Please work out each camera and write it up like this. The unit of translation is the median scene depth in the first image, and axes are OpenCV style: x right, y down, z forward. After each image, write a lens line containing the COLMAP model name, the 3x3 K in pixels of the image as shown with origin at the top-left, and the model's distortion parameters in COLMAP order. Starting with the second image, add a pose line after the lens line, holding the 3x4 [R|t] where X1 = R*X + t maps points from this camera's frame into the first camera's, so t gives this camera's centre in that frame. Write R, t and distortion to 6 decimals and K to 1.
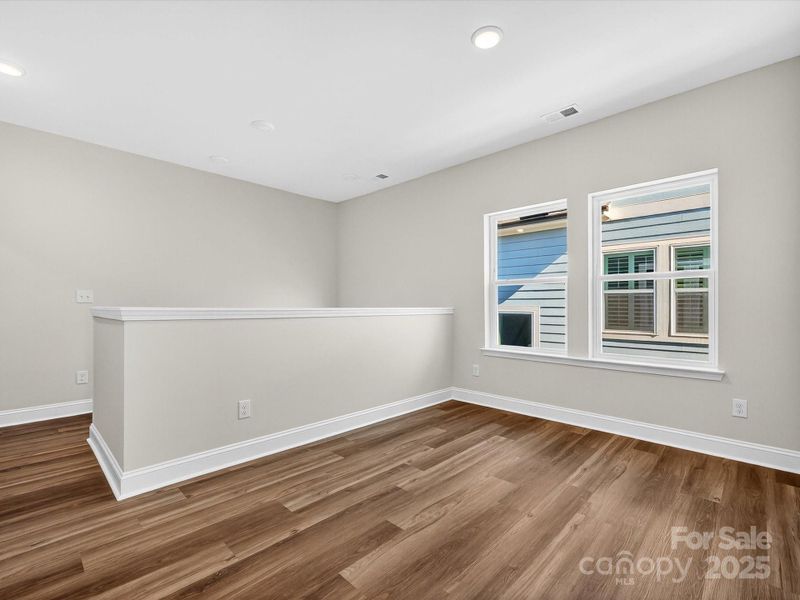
lens RADIAL K [[371.0, 0, 399.9], [0, 371.0, 298.5], [0, 0, 1]] dist [0.006309, 0.000052]
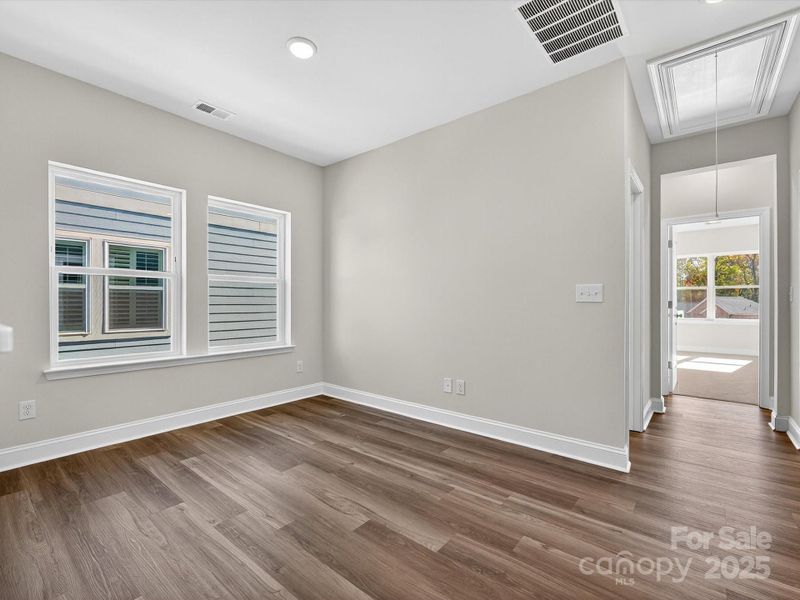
lens RADIAL K [[371.0, 0, 399.2], [0, 371.0, 298.4], [0, 0, 1]] dist [0.006309, 0.000052]
pose [[-0.081139, 0.010262, 0.996650, -0.429281], [-0.022041, 0.999684, -0.012087, 0.004538], [-0.996459, -0.022948, -0.080887, 0.417862]]
